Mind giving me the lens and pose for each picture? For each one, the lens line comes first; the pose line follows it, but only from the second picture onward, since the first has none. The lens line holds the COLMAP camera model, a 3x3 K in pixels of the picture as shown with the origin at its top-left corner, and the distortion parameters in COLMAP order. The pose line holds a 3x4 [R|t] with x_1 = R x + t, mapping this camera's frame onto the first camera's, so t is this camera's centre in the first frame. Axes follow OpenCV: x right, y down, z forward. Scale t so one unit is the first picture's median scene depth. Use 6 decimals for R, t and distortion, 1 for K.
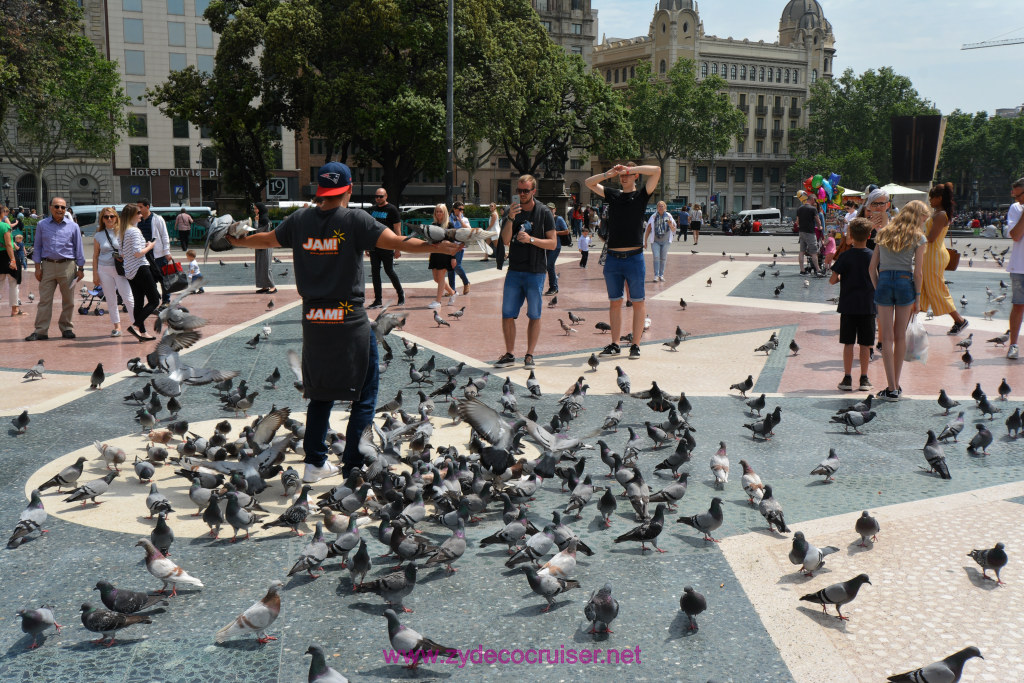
lens RADIAL K [[1036.0, 0, 503.1], [0, 1036.0, 339.1], [0, 0, 1]] dist [-0.006307, 0.000000]
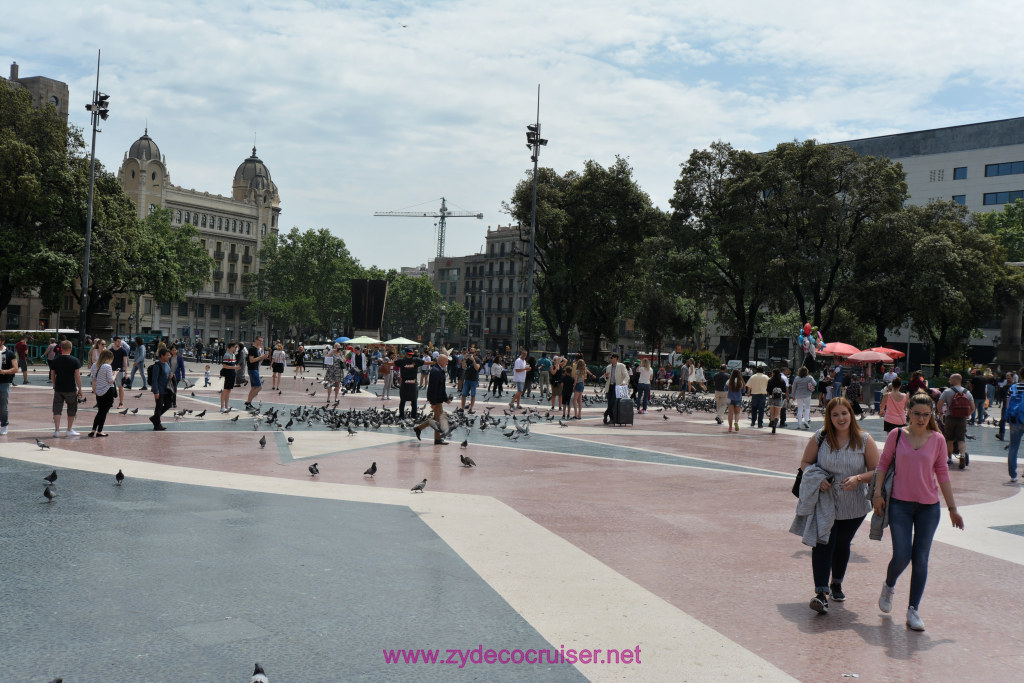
lens RADIAL K [[1036.0, 0, 492.0], [0, 1036.0, 333.4], [0, 0, 1]] dist [-0.006307, 0.000000]
pose [[0.855222, 0.045111, 0.516295, -0.076439], [0.022719, 0.991984, -0.124307, 0.011558], [-0.517764, 0.118040, 0.847341, -0.103513]]
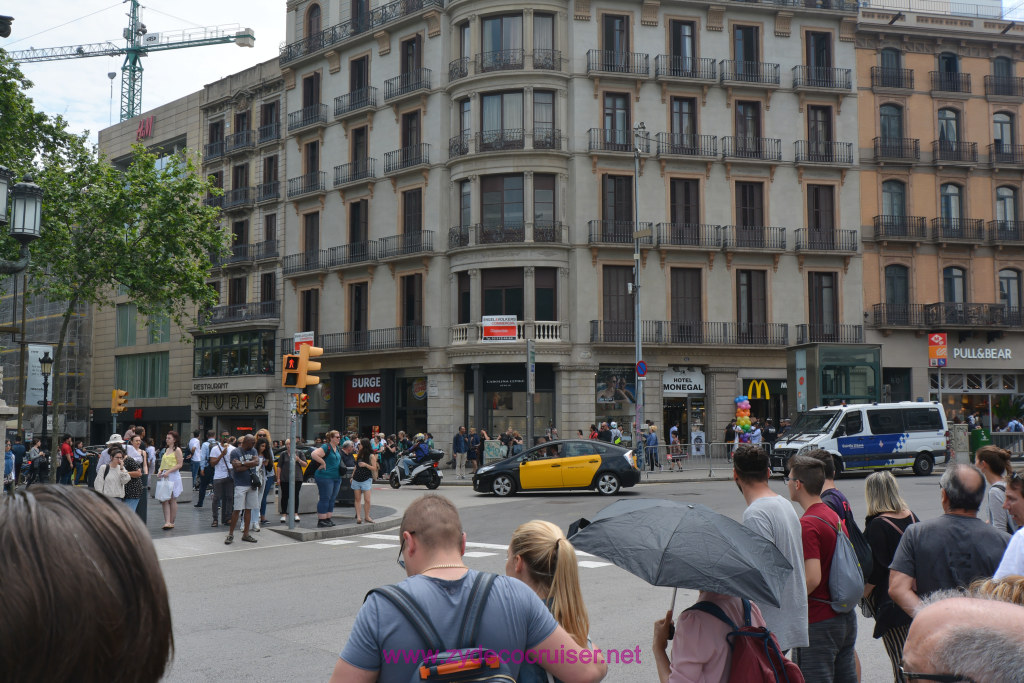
lens RADIAL K [[1036.0, 0, 510.6], [0, 1036.0, 342.0], [0, 0, 1]] dist [-0.006307, 0.000000]
pose [[0.698030, 0.054718, 0.713975, 0.423728], [0.105041, 0.978466, -0.177683, -0.095439], [-0.708322, 0.199024, 0.677251, 0.771244]]
